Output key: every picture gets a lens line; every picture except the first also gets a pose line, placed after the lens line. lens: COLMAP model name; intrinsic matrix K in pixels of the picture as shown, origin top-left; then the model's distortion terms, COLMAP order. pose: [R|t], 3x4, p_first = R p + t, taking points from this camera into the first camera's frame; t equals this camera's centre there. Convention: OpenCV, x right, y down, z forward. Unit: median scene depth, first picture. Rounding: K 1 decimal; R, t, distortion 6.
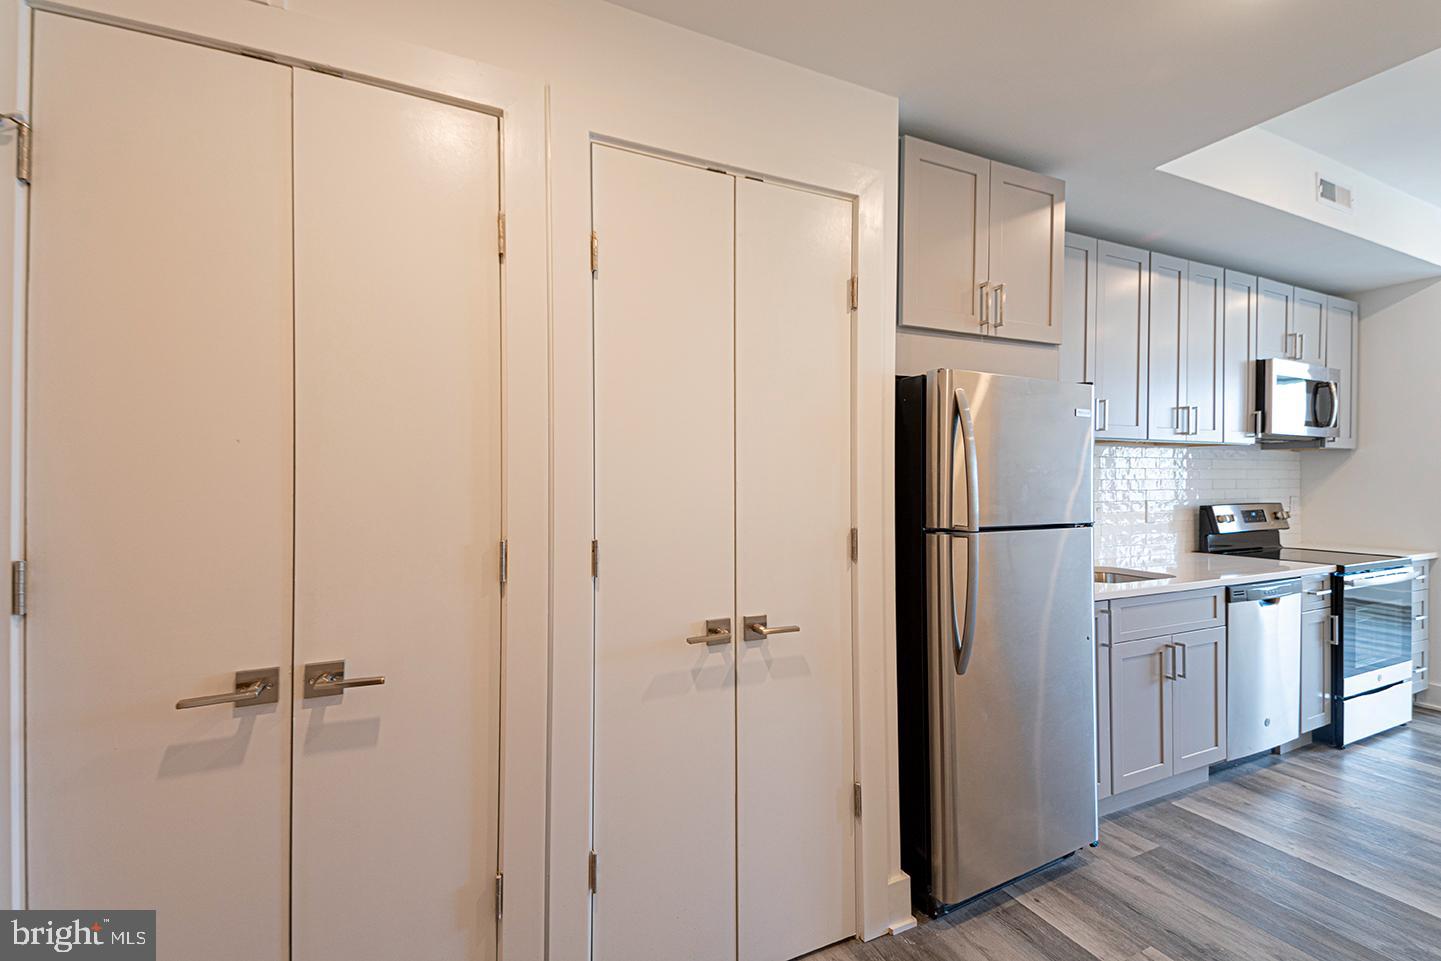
lens RADIAL K [[632.3, 0, 728.4], [0, 632.3, 481.8], [0, 0, 1]] dist [0.070170, -0.032378]
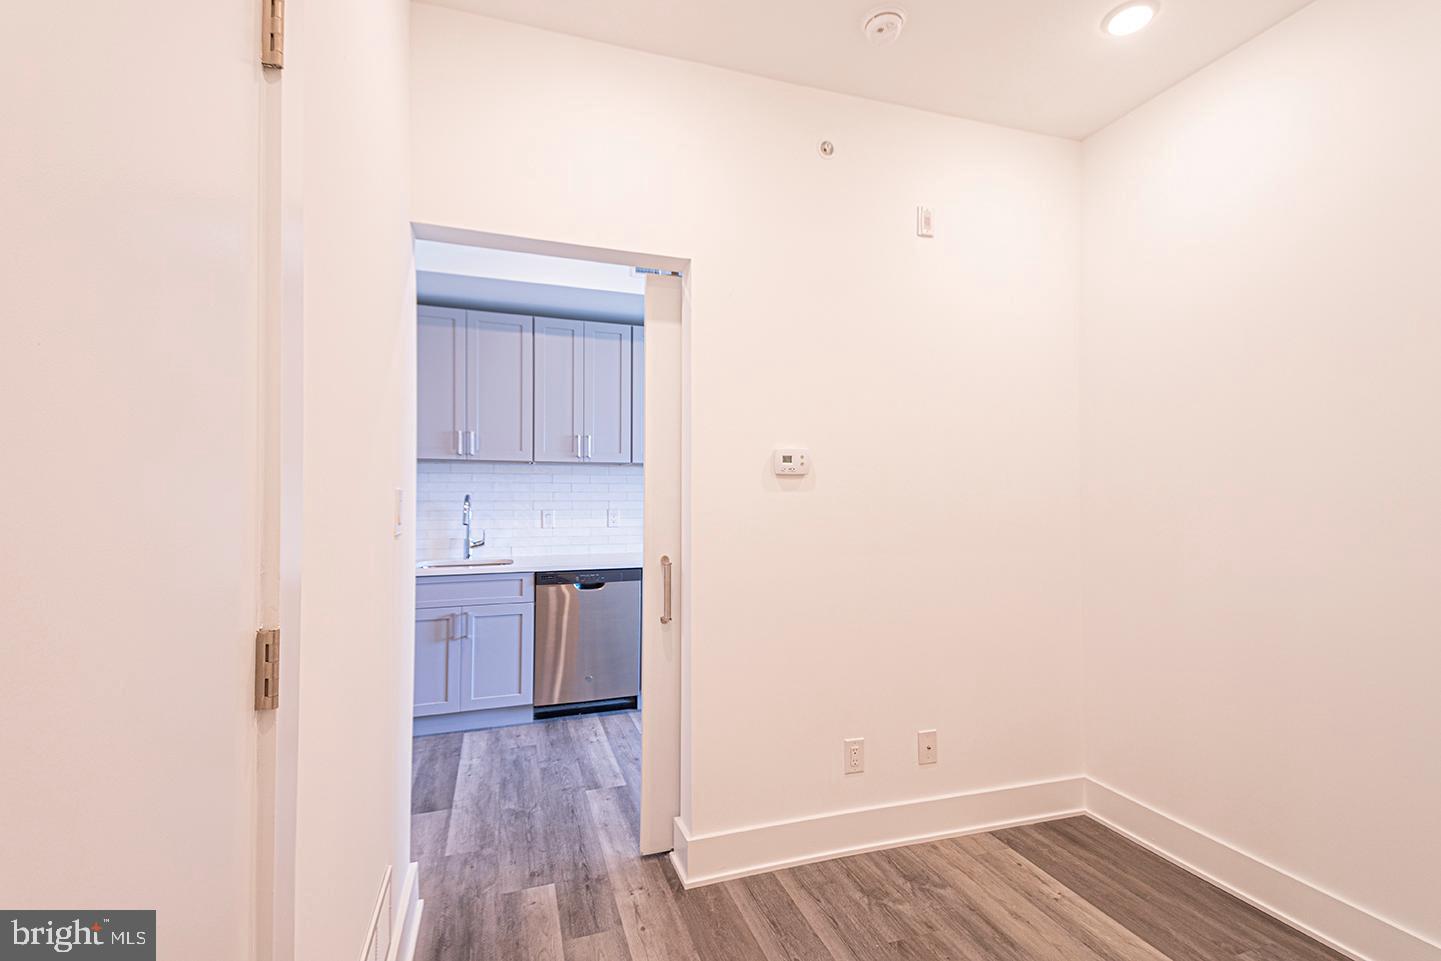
lens RADIAL K [[632.3, 0, 728.4], [0, 632.3, 481.8], [0, 0, 1]] dist [0.070170, -0.032378]
pose [[0.989650, 0.002435, -0.143484, 1.927482], [-0.005597, 0.999750, -0.021635, 0.003777], [0.143396, 0.022214, 0.989416, -0.327993]]
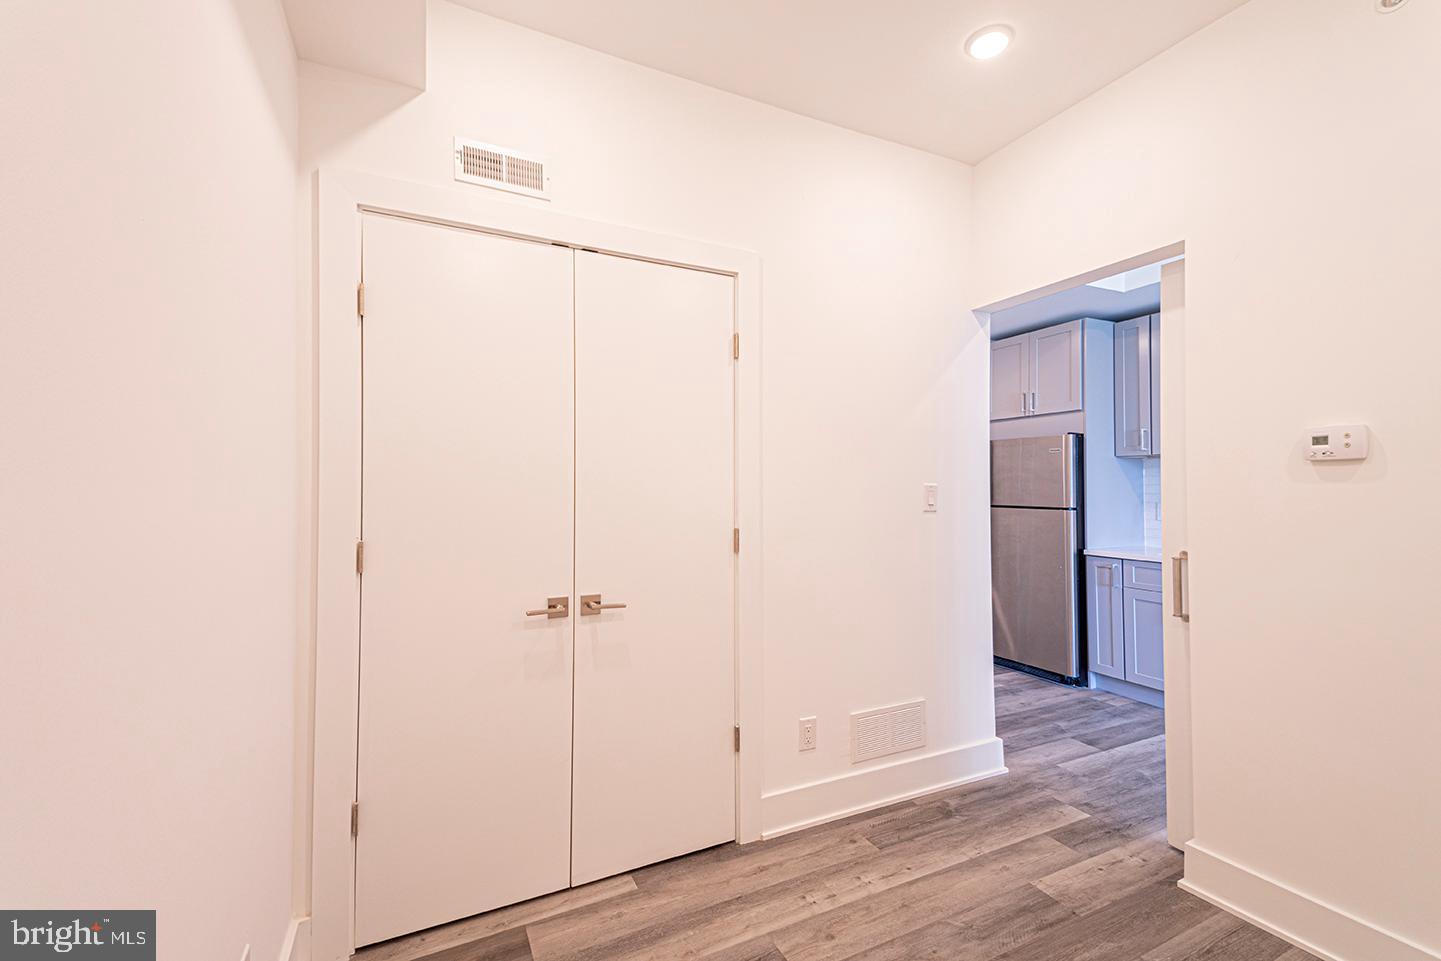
lens RADIAL K [[643.2, 0, 720.5], [0, 643.2, 480.5], [0, 0, 1]] dist [0.079487, -0.000046]
pose [[0.001748, -0.006853, -0.999975, 2.852569], [-0.002245, 0.999974, -0.006857, 0.001371], [0.999996, 0.002257, 0.001733, -0.005929]]
